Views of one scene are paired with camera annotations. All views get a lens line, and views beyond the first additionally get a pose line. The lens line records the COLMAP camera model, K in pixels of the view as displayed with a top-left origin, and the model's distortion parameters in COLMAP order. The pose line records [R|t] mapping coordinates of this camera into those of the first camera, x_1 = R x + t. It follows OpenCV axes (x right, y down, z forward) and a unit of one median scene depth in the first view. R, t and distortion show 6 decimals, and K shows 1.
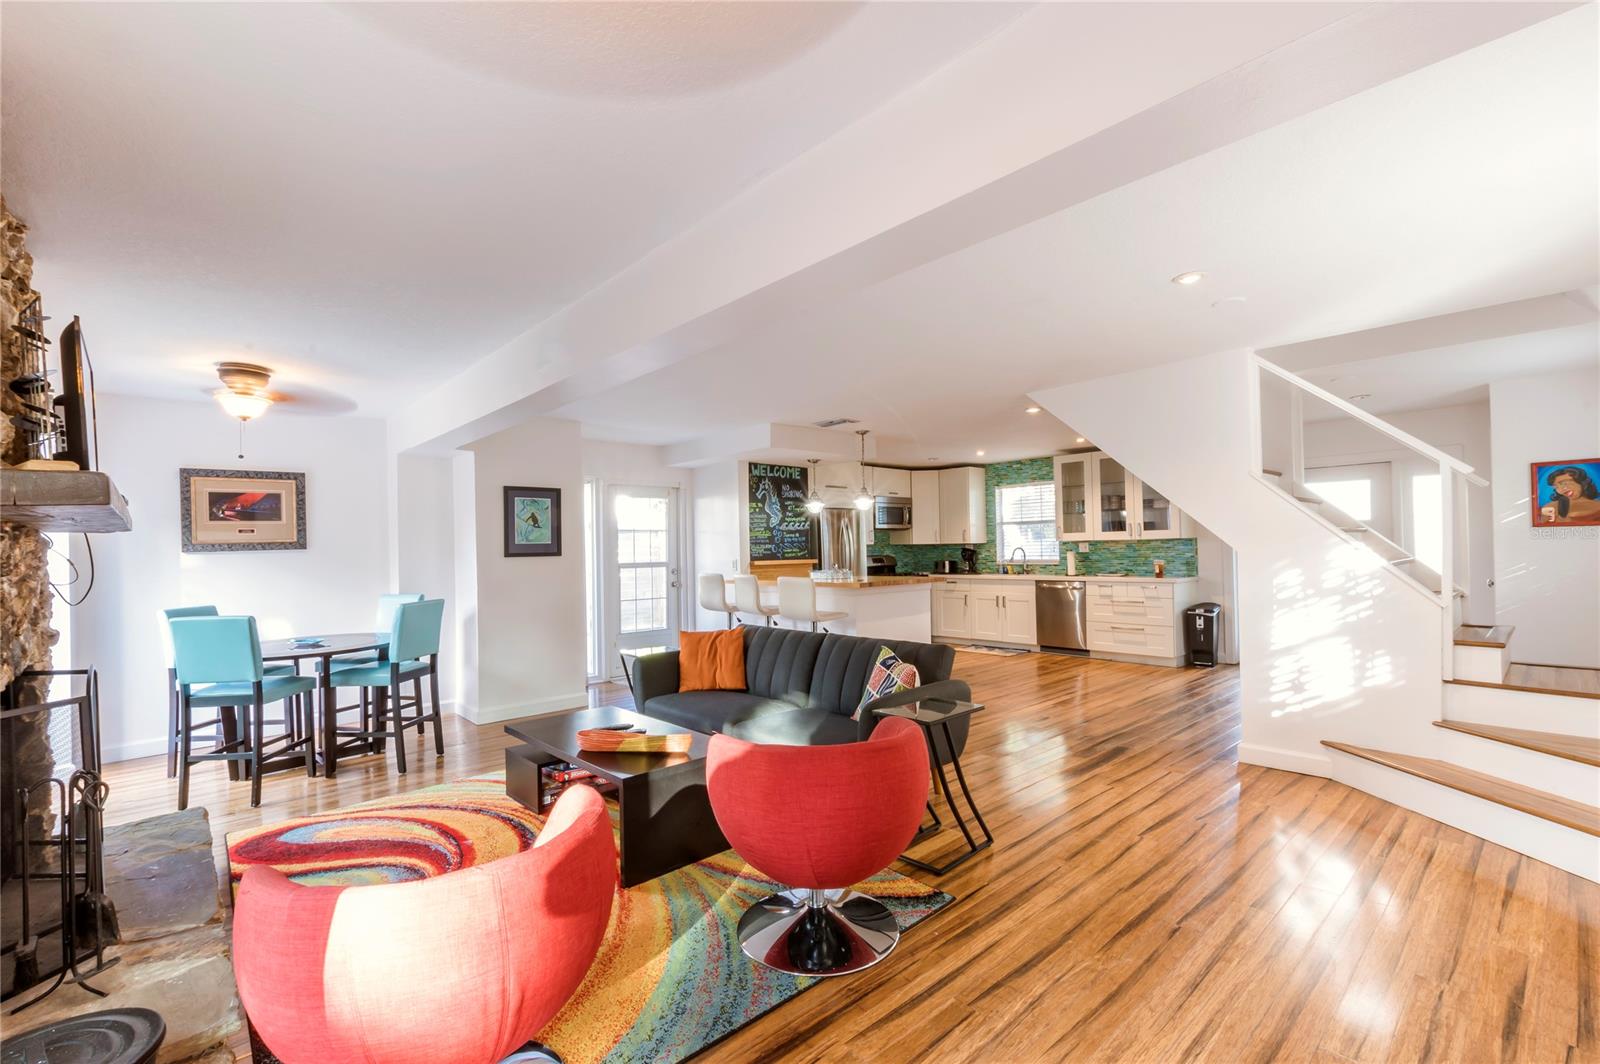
lens RADIAL K [[702.4, 0, 802.1], [0, 702.4, 534.8], [0, 0, 1]] dist [0.010262, -0.003648]
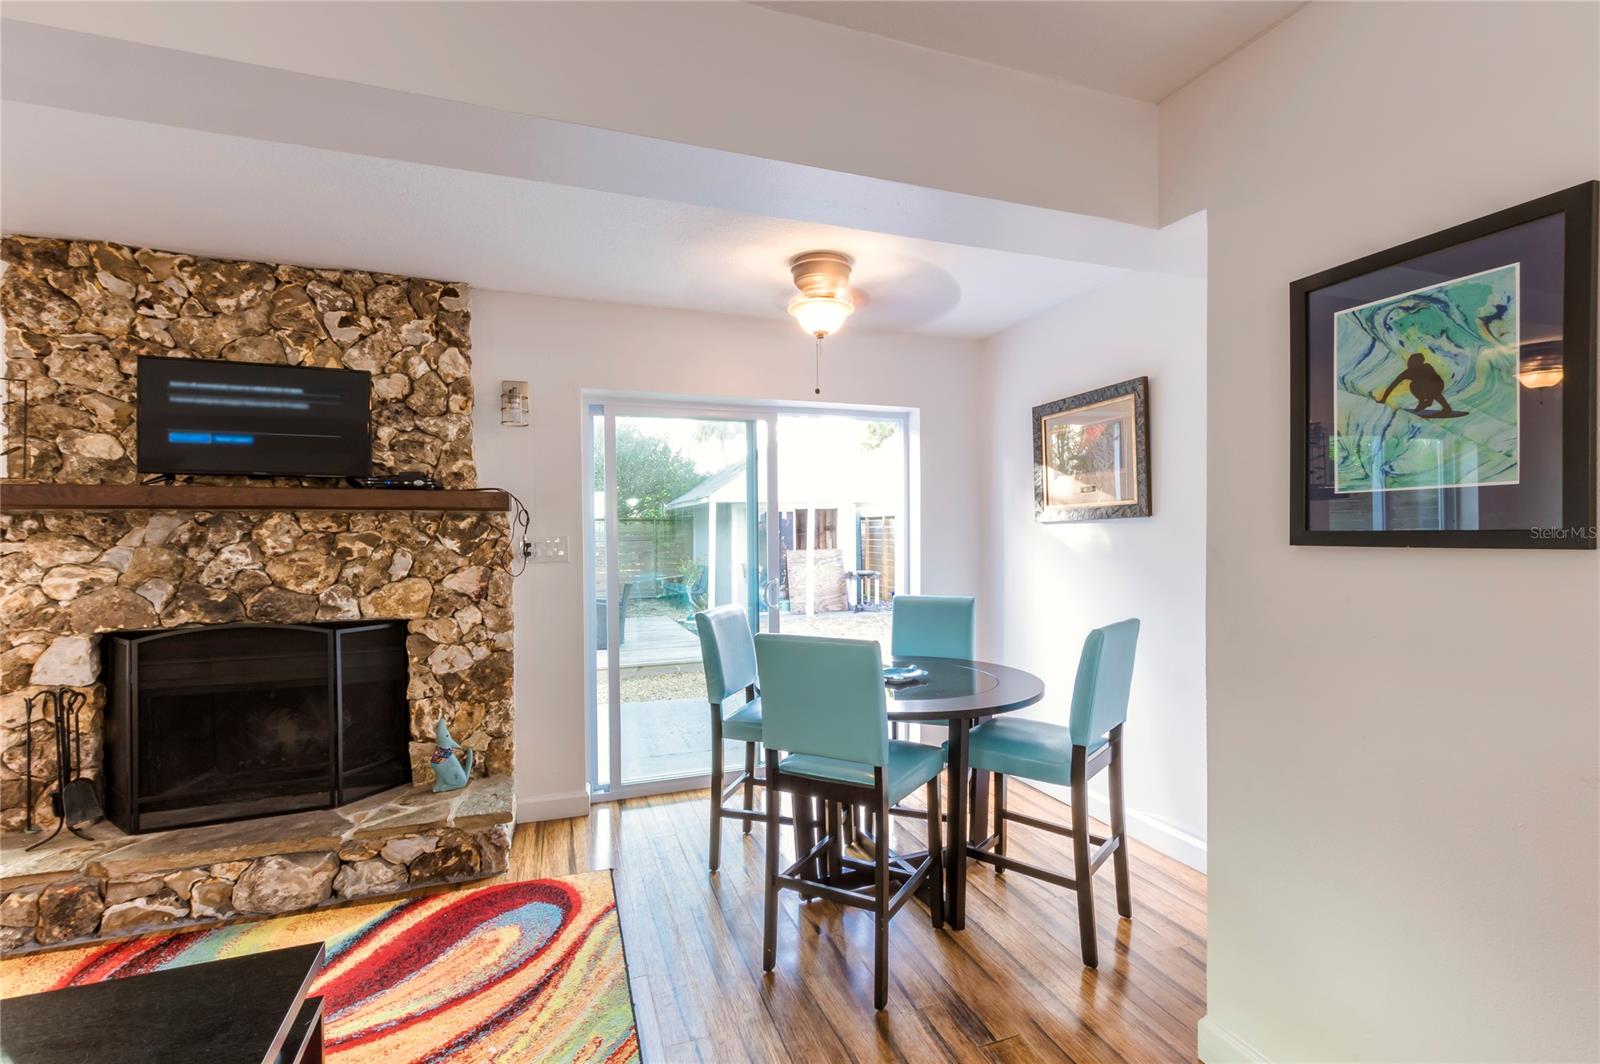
lens RADIAL K [[702.4, 0, 798.4], [0, 702.4, 544.0], [0, 0, 1]] dist [0.010262, -0.003648]
pose [[-0.386077, 0.036737, -0.921735, -0.068620], [0.032842, 0.999121, 0.026065, 0.013299], [0.921882, -0.020208, -0.386944, 0.685045]]
